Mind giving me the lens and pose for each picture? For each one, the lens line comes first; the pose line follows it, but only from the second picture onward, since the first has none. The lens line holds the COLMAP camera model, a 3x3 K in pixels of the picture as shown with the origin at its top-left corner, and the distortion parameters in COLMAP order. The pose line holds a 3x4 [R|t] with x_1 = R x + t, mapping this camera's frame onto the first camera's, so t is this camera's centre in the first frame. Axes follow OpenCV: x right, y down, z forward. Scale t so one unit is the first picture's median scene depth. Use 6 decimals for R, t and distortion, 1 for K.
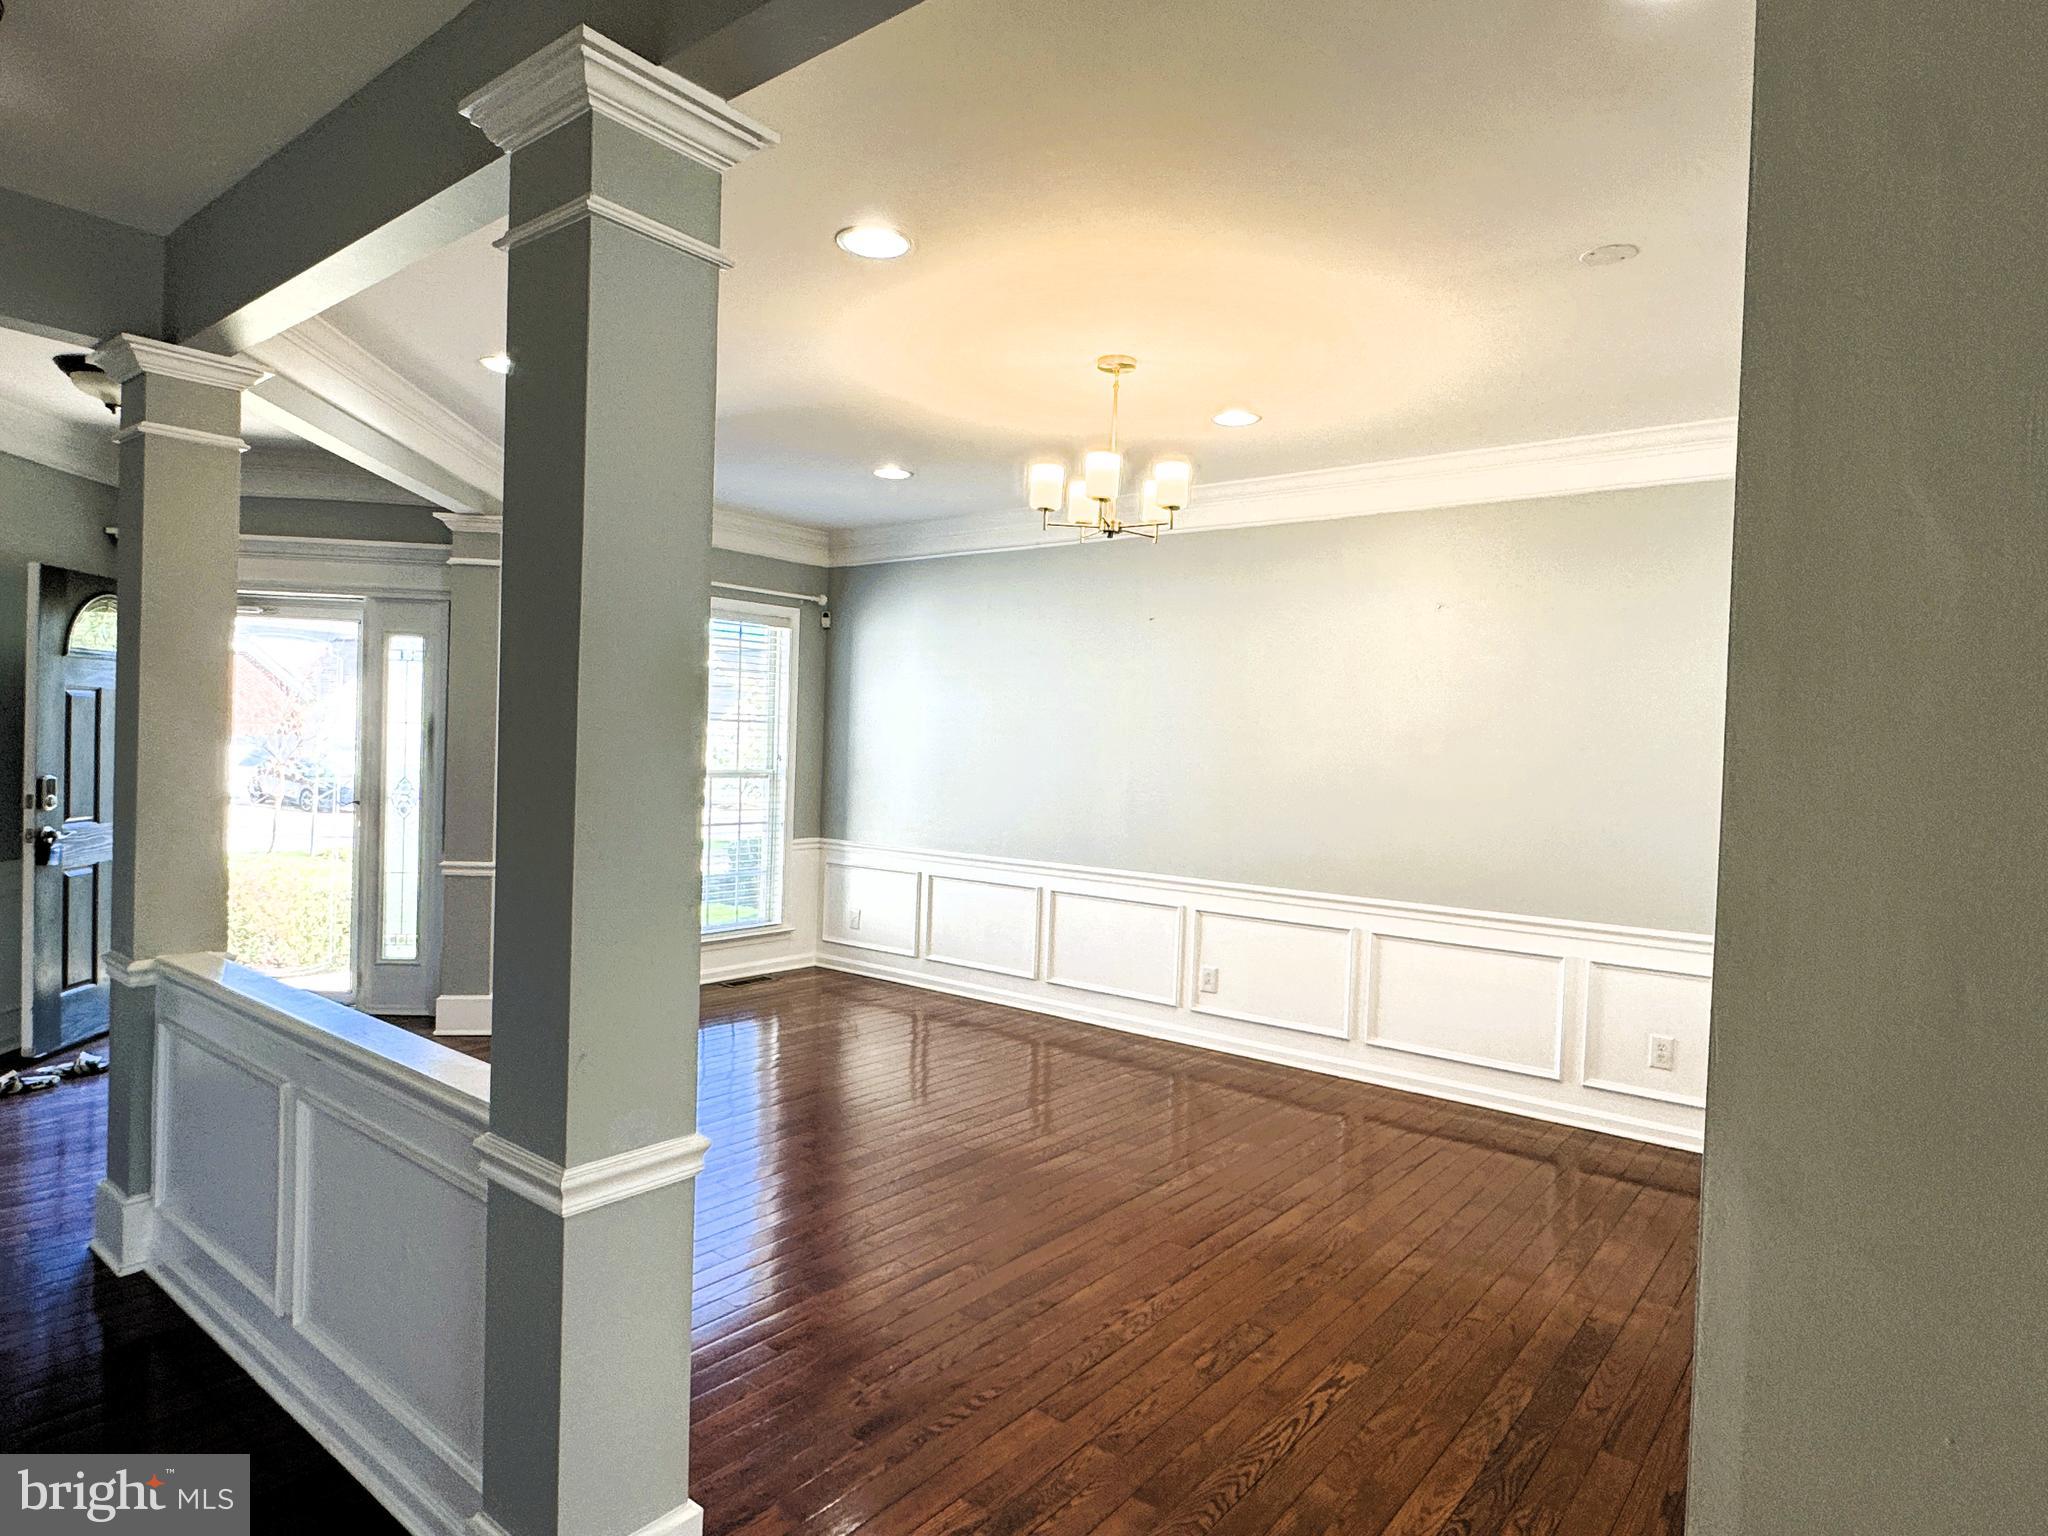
lens RADIAL K [[1166.7, 0, 1024.0], [0, 1166.7, 768.0], [0, 0, 1]] dist [0.000363, -0.000748]
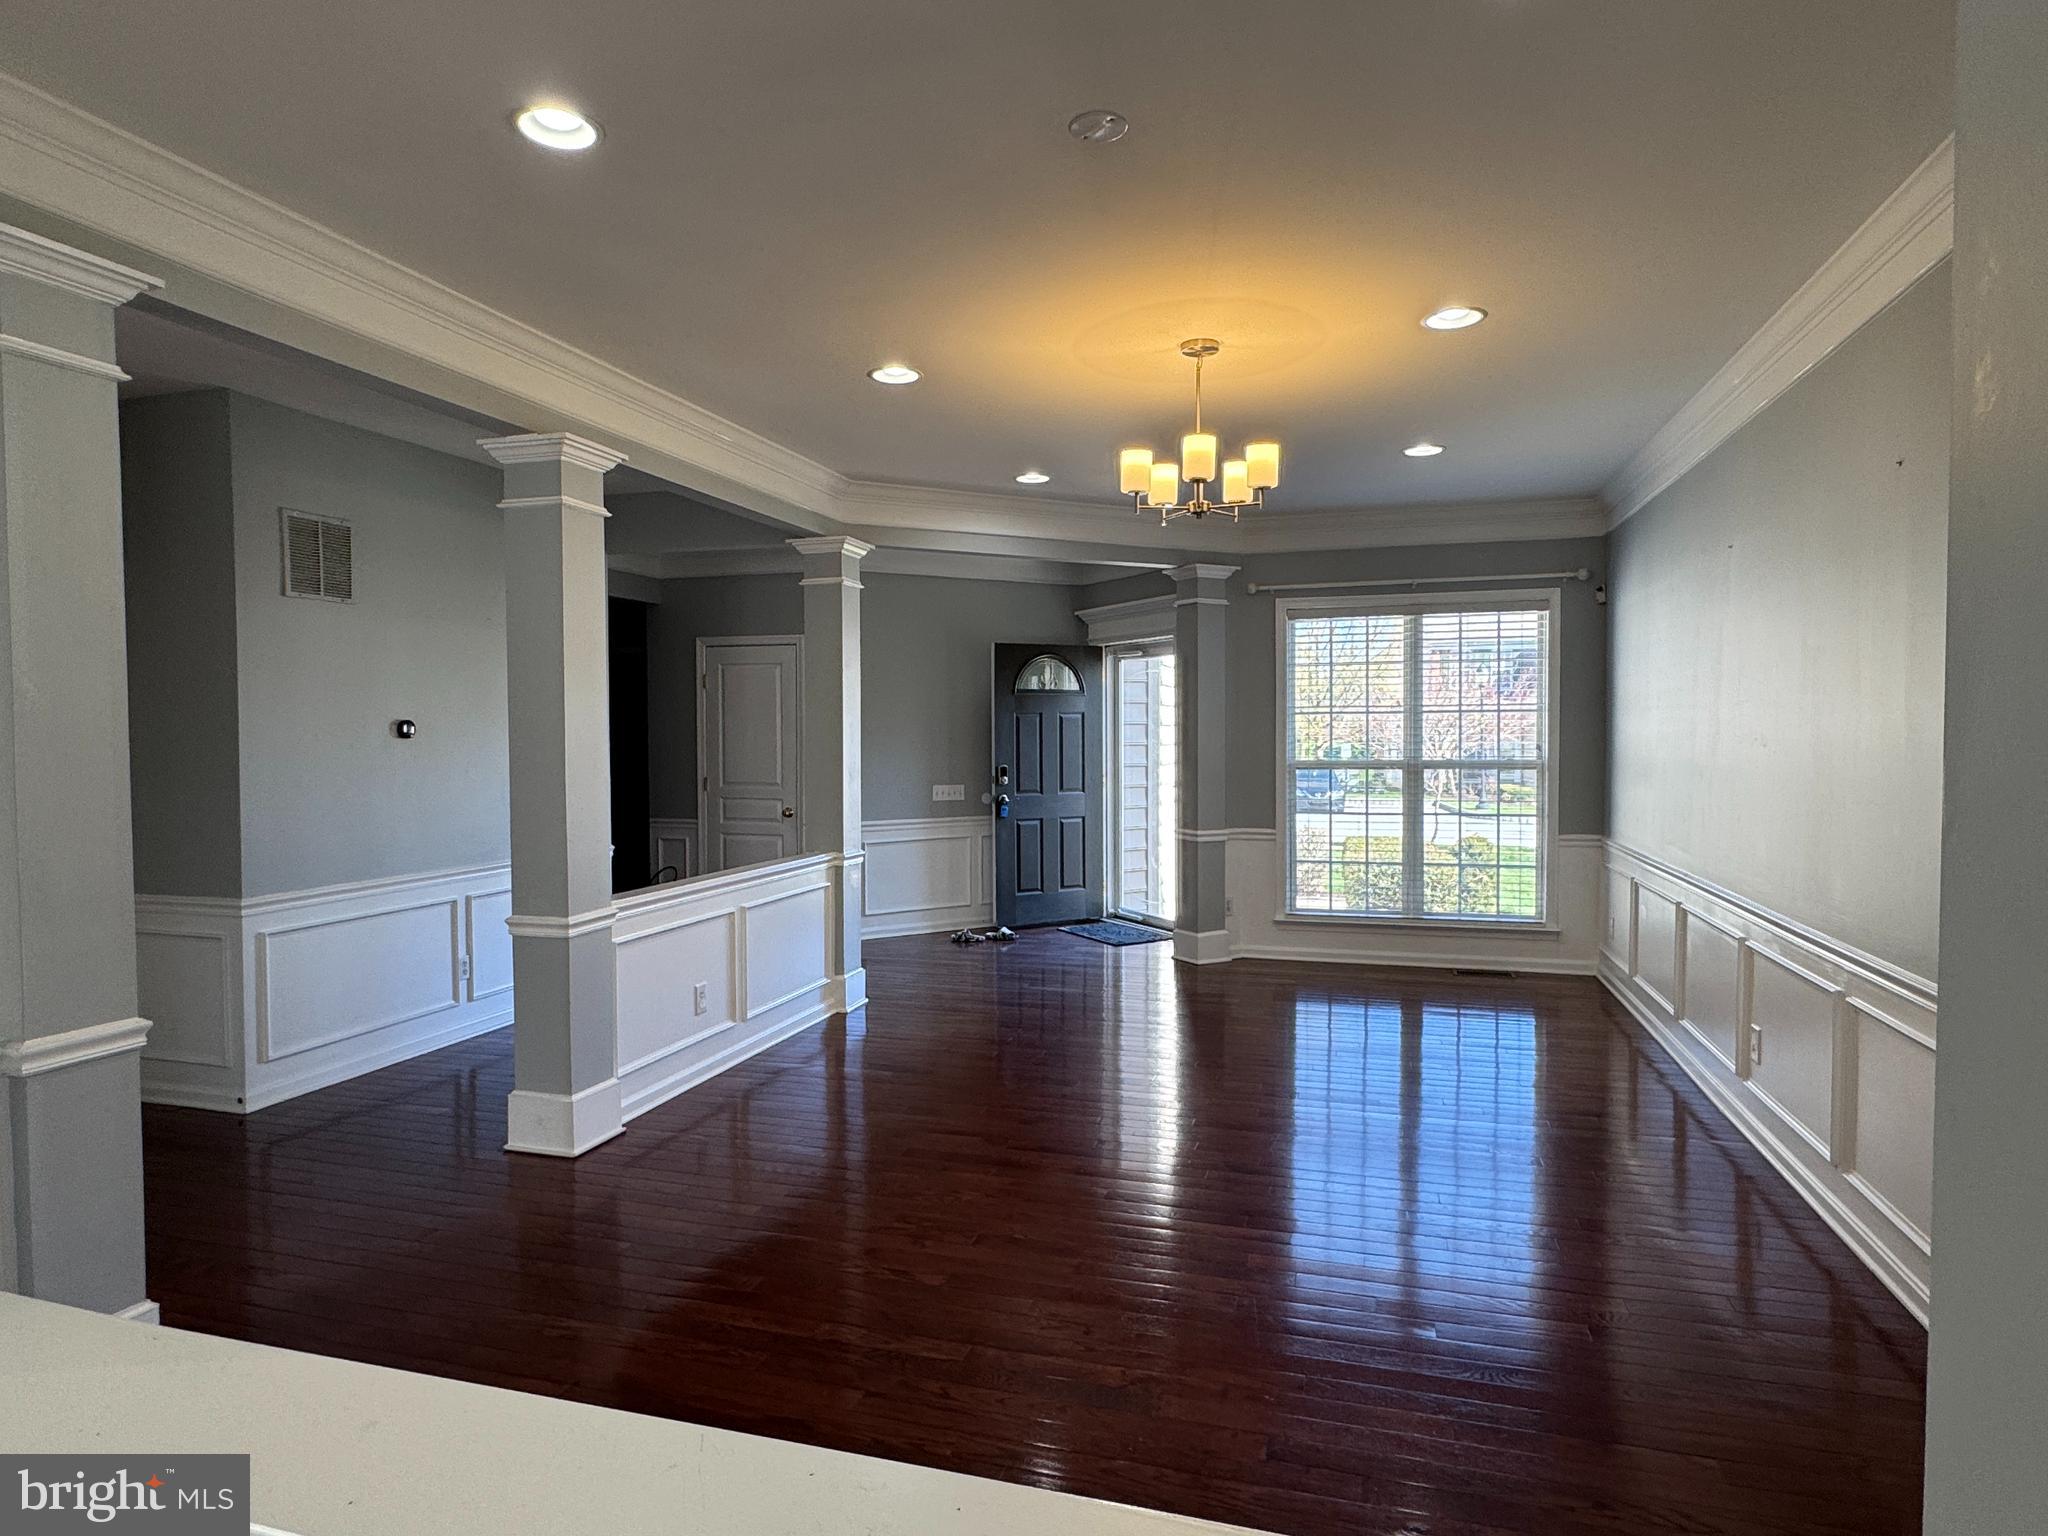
lens RADIAL K [[1166.7, 0, 1024.0], [0, 1166.7, 768.0], [0, 0, 1]] dist [0.000363, -0.000748]
pose [[0.374474, -0.001351, -0.927236, 0.511235], [-0.004190, 0.999986, -0.003149, 0.012398], [0.927228, 0.005064, 0.374463, 0.252624]]
